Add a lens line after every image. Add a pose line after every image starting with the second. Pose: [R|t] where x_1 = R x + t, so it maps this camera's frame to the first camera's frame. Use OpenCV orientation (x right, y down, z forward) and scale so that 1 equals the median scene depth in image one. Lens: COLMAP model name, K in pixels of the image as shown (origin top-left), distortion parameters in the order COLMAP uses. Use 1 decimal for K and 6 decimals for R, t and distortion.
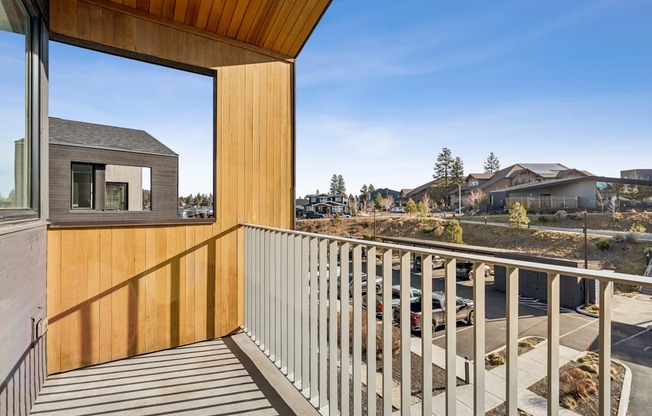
lens RADIAL K [[306.8, 0, 326.0], [0, 306.8, 208.0], [0, 0, 1]] dist [0.000271, -0.000001]
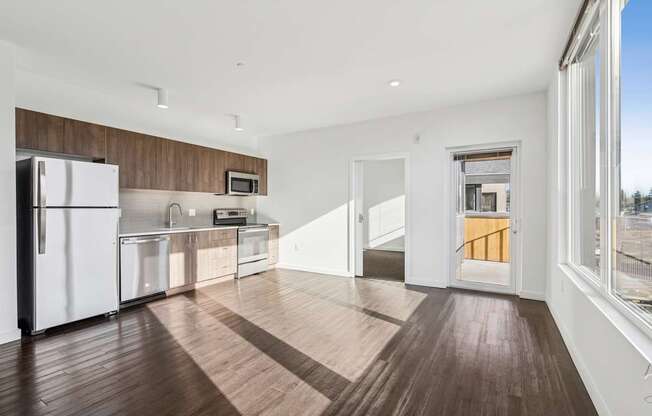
lens RADIAL K [[306.8, 0, 326.0], [0, 306.8, 208.0], [0, 0, 1]] dist [0.000271, -0.000001]
pose [[0.451408, 0.000875, -0.892317, 0.353692], [-0.005588, 0.999983, -0.001847, -0.001381], [0.892300, 0.005820, 0.451405, -0.462366]]
